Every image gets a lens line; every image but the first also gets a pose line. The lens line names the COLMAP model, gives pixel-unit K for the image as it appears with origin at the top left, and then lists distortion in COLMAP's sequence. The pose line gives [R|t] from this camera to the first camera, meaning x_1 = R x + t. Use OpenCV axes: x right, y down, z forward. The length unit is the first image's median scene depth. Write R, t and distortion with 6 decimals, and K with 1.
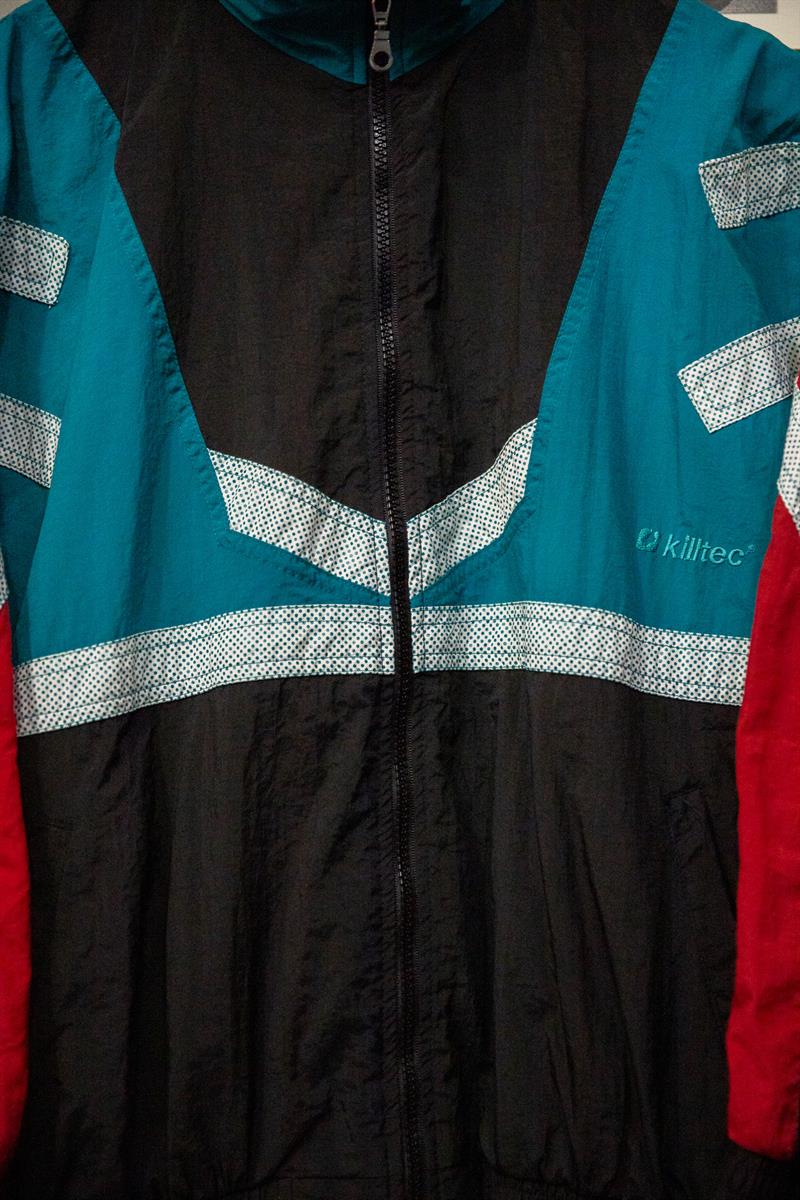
lens RADIAL K [[2200.0, 0, 403.8], [0, 2200.0, 628.3], [0, 0, 1]] dist [0.146667, 0.000000]
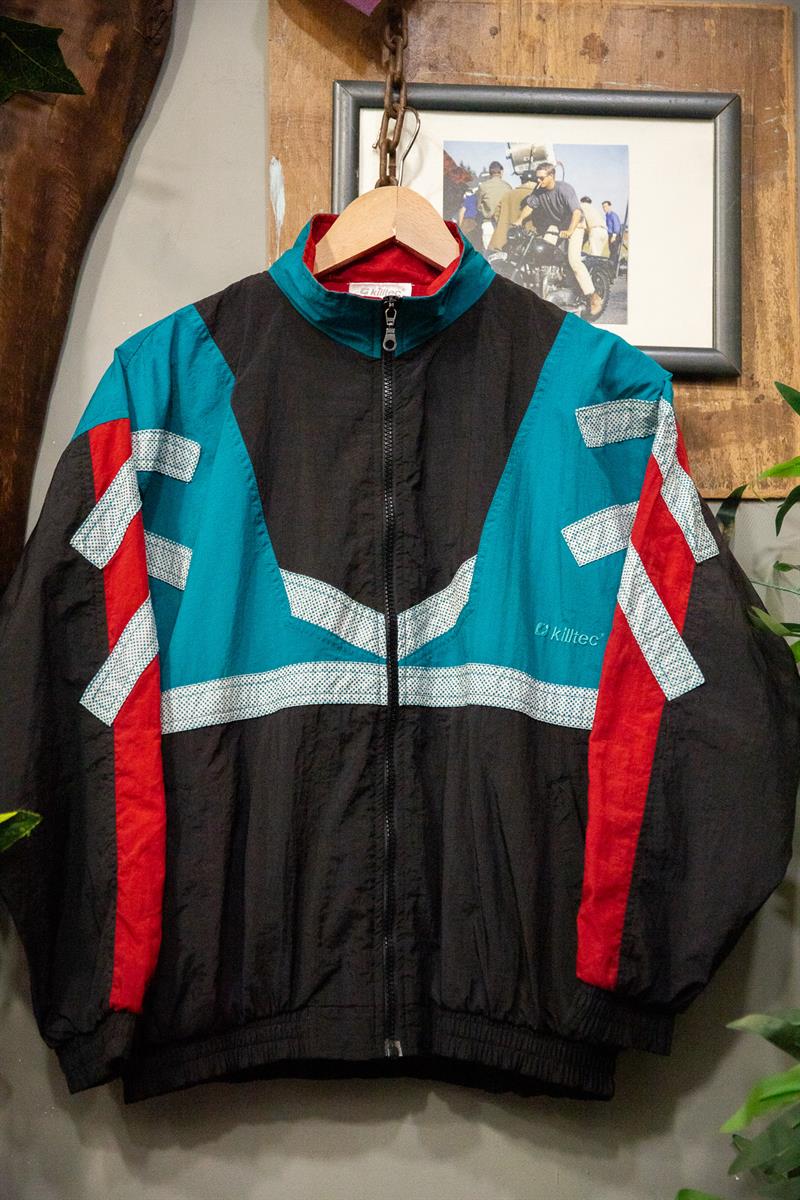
lens RADIAL K [[1843.9, 0, 396.0], [0, 1843.9, 620.4], [0, 0, 1]] dist [0.081241, 0.000000]
pose [[0.999597, 0.027778, -0.005848, 0.008618], [-0.028206, 0.995153, -0.094208, 0.088010], [0.003203, 0.094335, 0.995535, -0.391039]]
